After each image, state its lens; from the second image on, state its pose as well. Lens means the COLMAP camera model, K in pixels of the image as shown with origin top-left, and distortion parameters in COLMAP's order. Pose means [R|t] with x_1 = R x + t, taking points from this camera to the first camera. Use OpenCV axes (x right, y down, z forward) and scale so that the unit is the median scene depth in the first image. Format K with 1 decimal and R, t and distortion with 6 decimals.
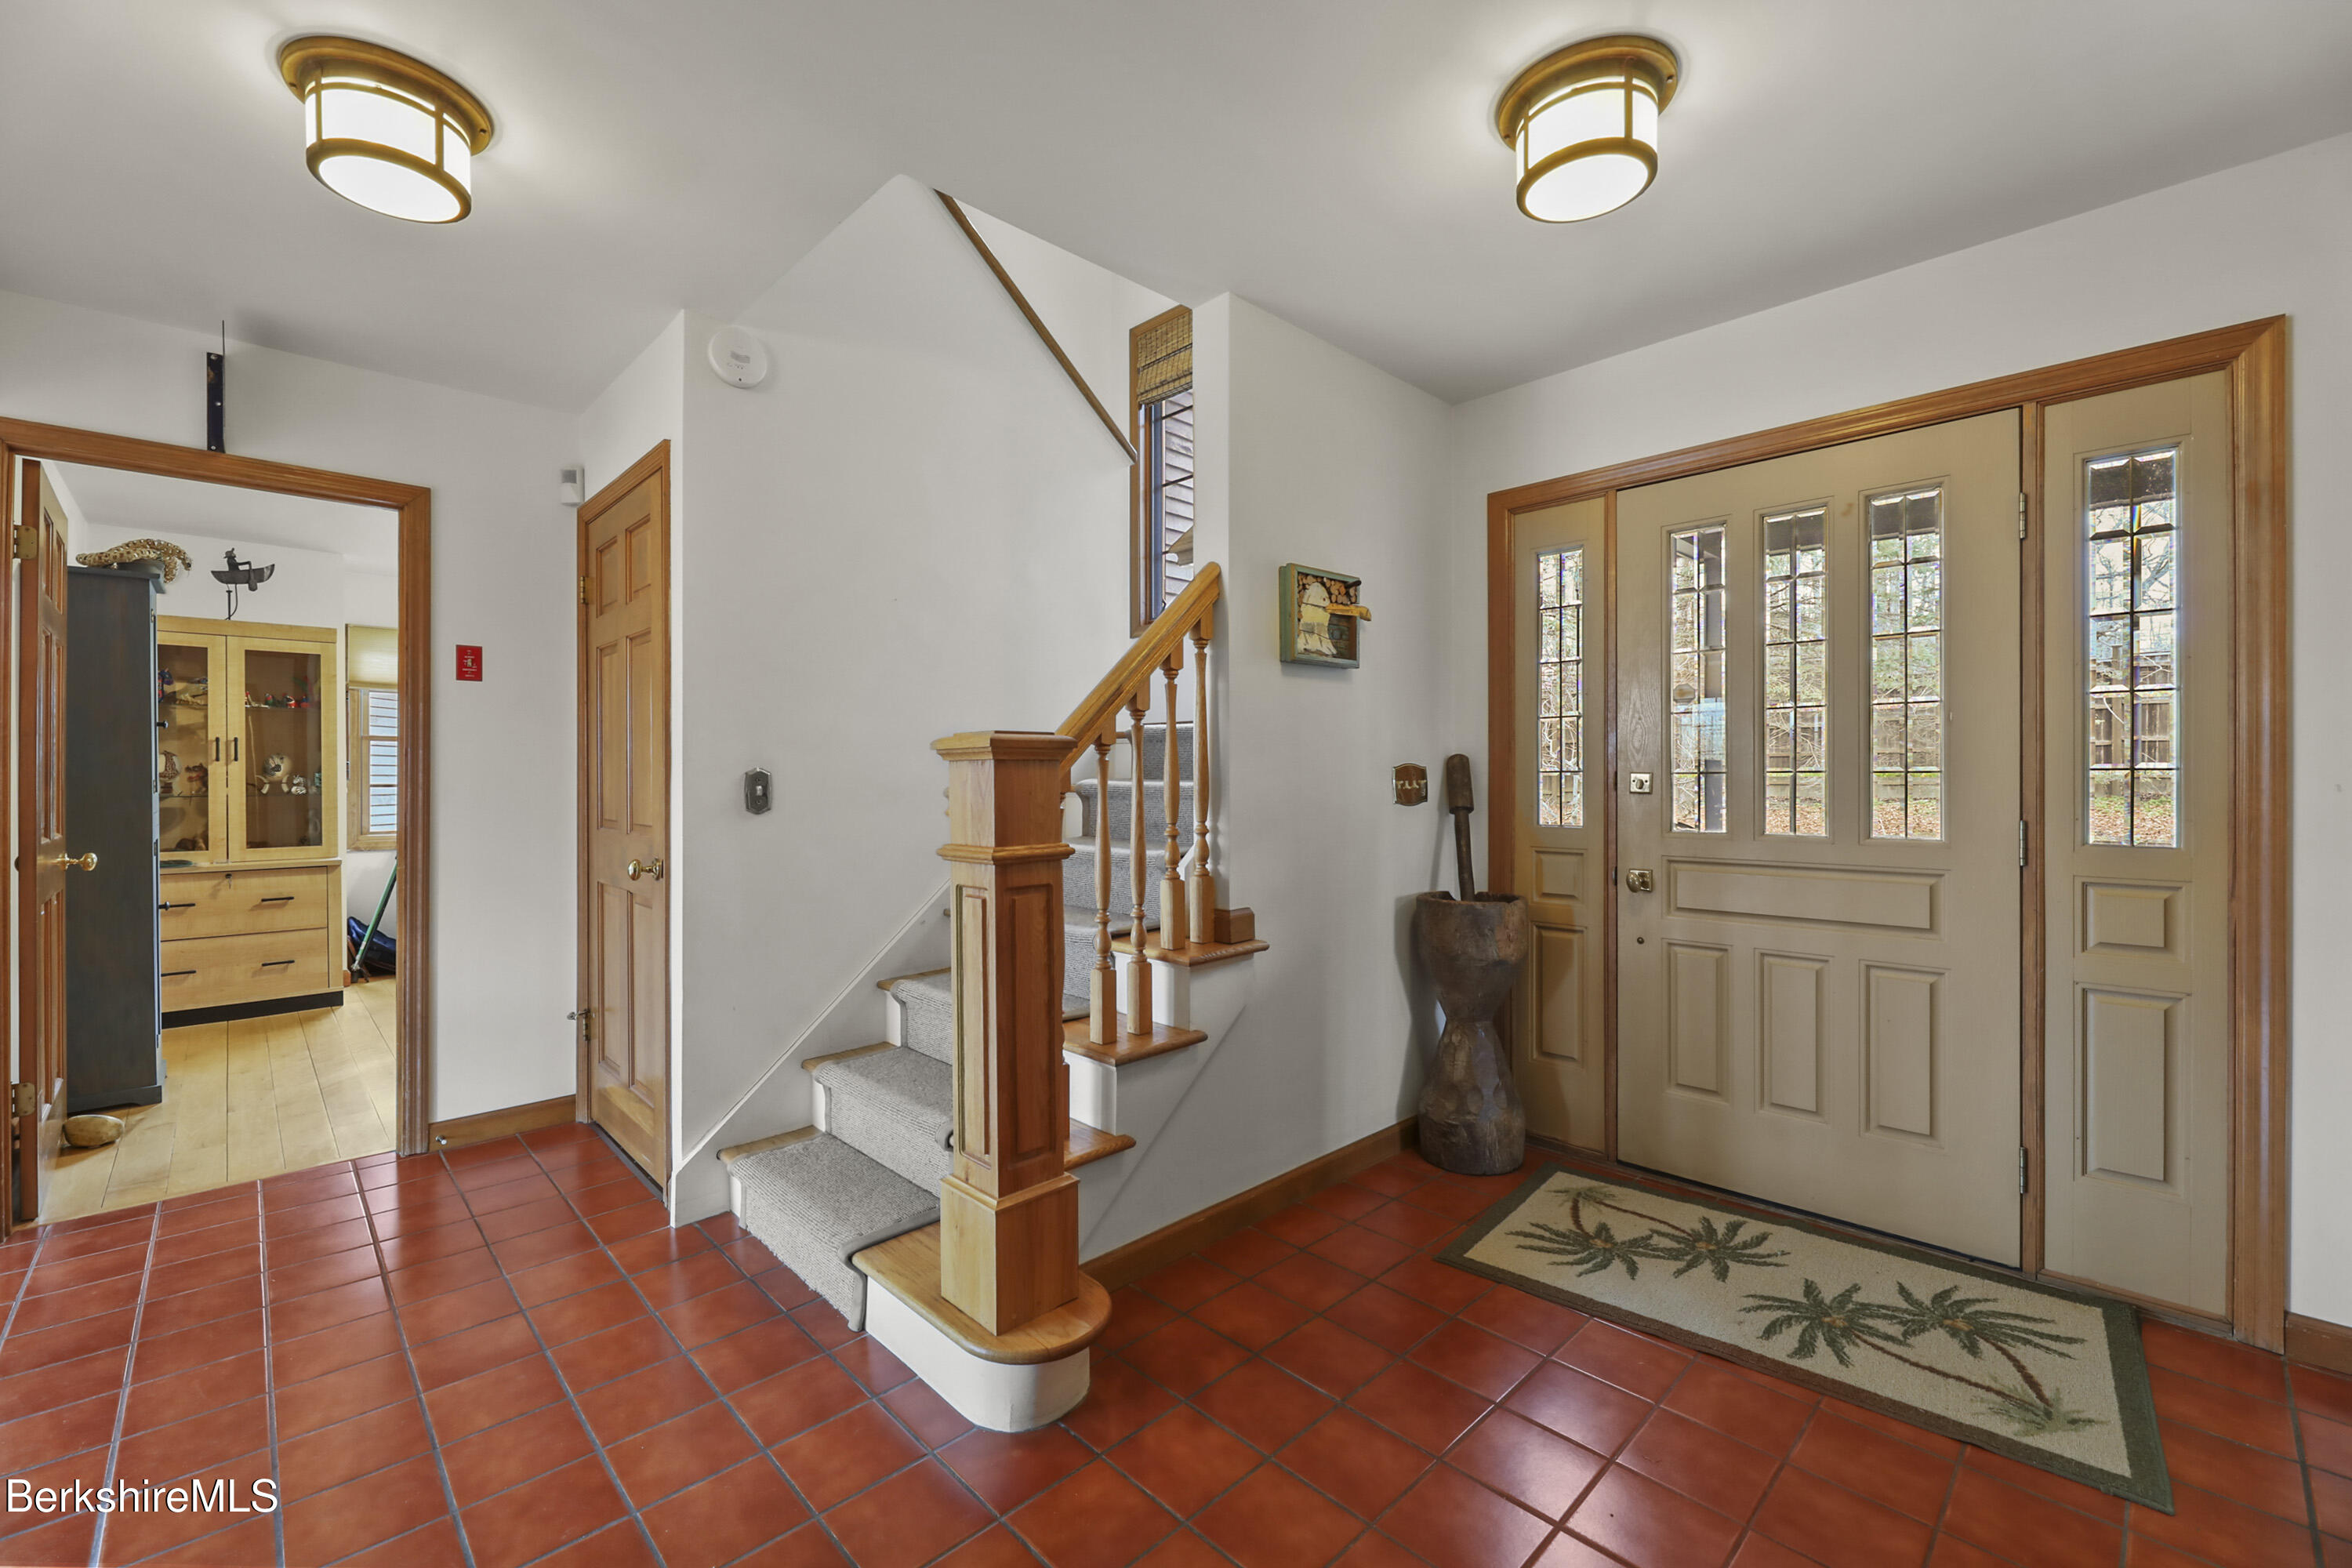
lens RADIAL K [[948.4, 0, 1176.3], [0, 948.4, 786.1], [0, 0, 1]] dist [-0.000793, -0.000761]
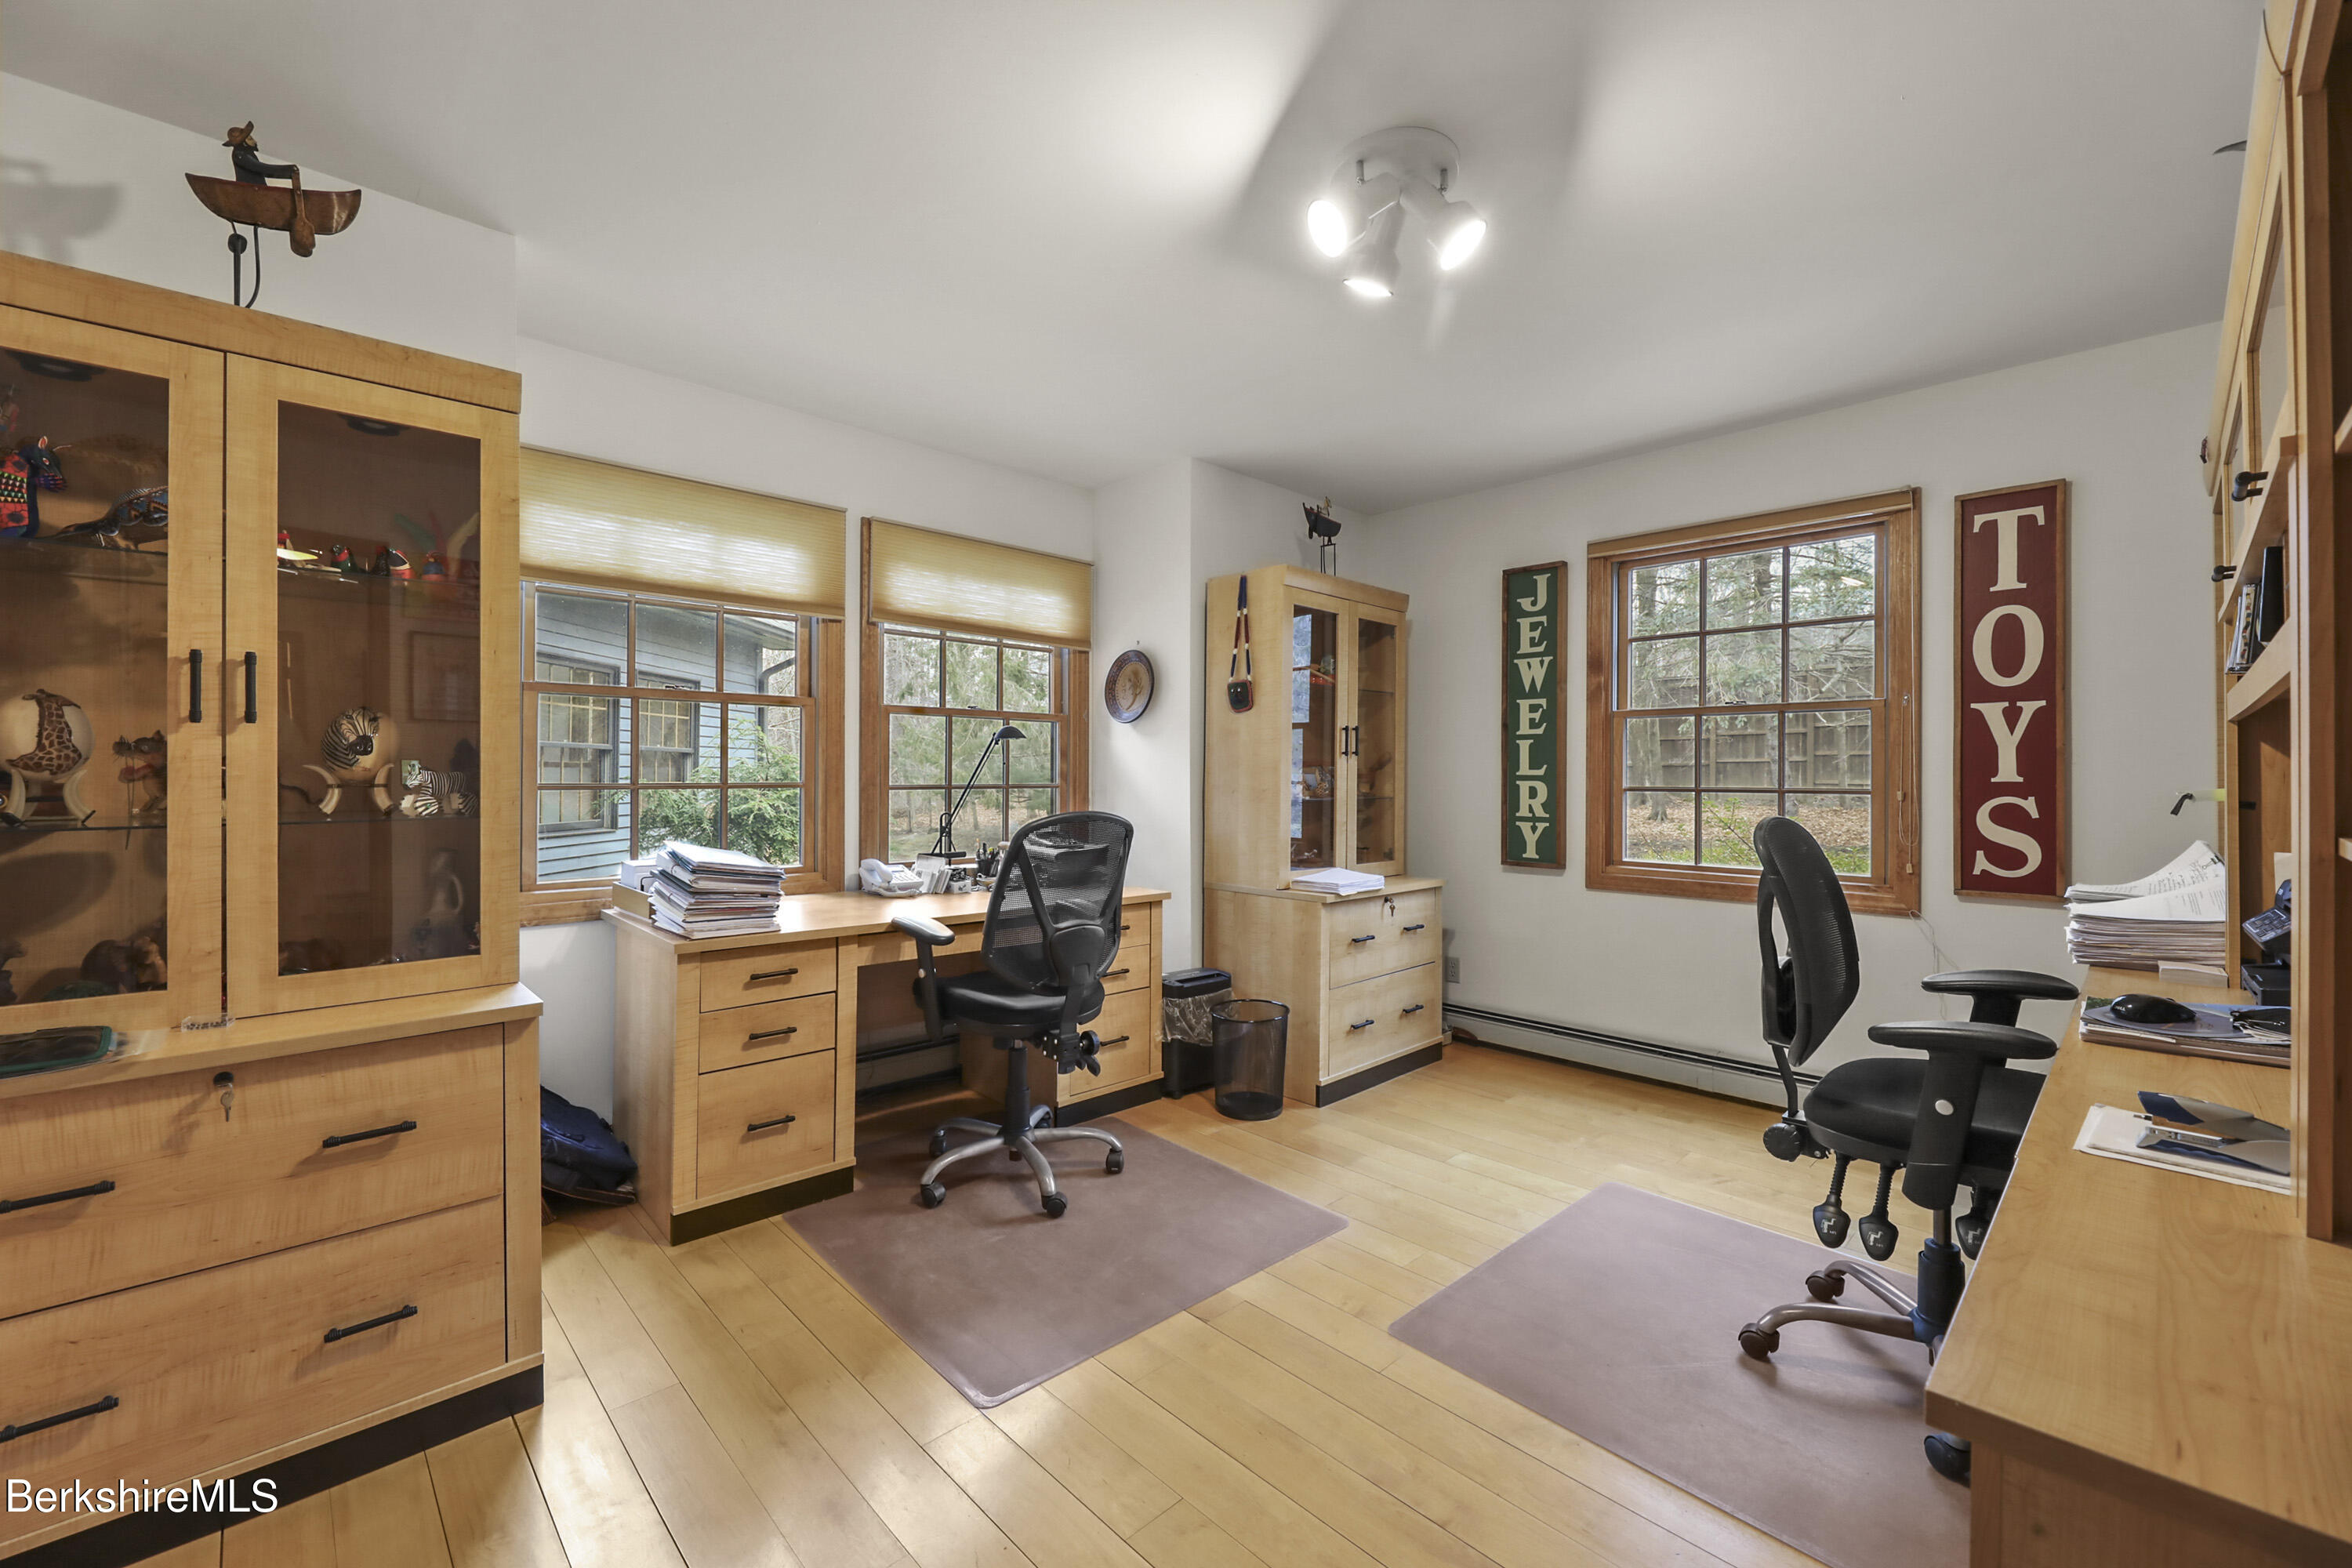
lens RADIAL K [[948.4, 0, 1176.5], [0, 948.4, 773.1], [0, 0, 1]] dist [-0.000793, -0.000761]
pose [[0.999988, 0.003199, -0.003579, -0.650118], [-0.003227, 0.999965, -0.007696, -0.006545], [0.003554, 0.007708, 0.999964, 0.652119]]
